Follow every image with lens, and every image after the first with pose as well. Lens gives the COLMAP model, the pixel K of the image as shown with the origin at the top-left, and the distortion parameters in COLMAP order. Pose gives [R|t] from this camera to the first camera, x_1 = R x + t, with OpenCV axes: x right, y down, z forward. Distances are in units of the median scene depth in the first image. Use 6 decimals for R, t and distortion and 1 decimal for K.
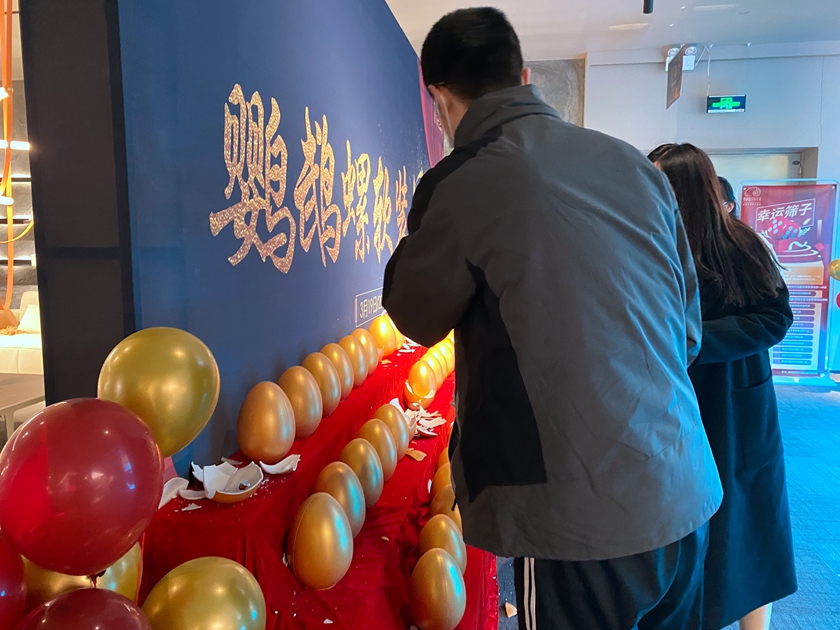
lens RADIAL K [[641.6, 0, 418.8], [0, 641.6, 307.6], [0, 0, 1]] dist [0.027590, -0.026878]
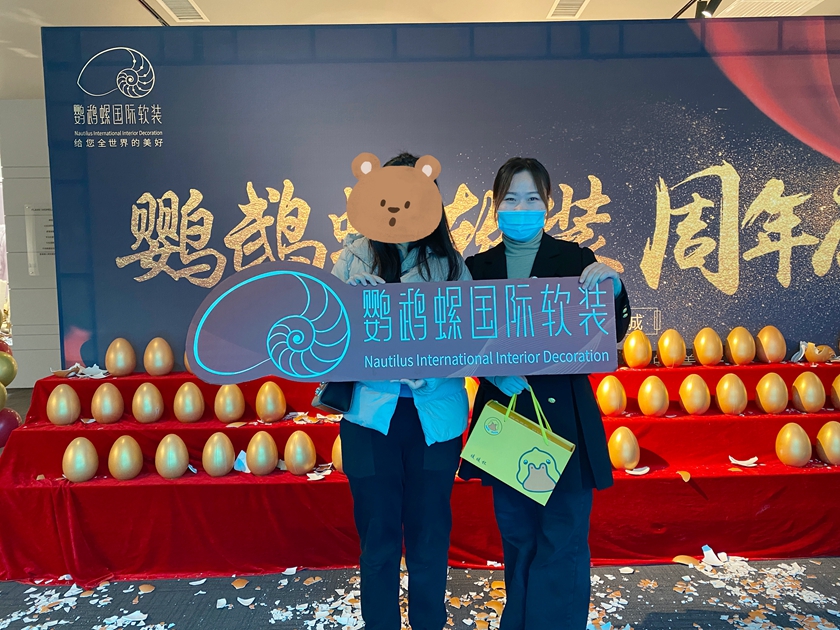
lens RADIAL K [[641.6, 0, 419.4], [0, 641.6, 310.2], [0, 0, 1]] dist [0.027590, -0.026878]
pose [[0.175231, 0.055307, -0.982973, 1.613043], [-0.085940, 0.995469, 0.040690, -0.115195], [0.980769, 0.077347, 0.179191, 1.289229]]
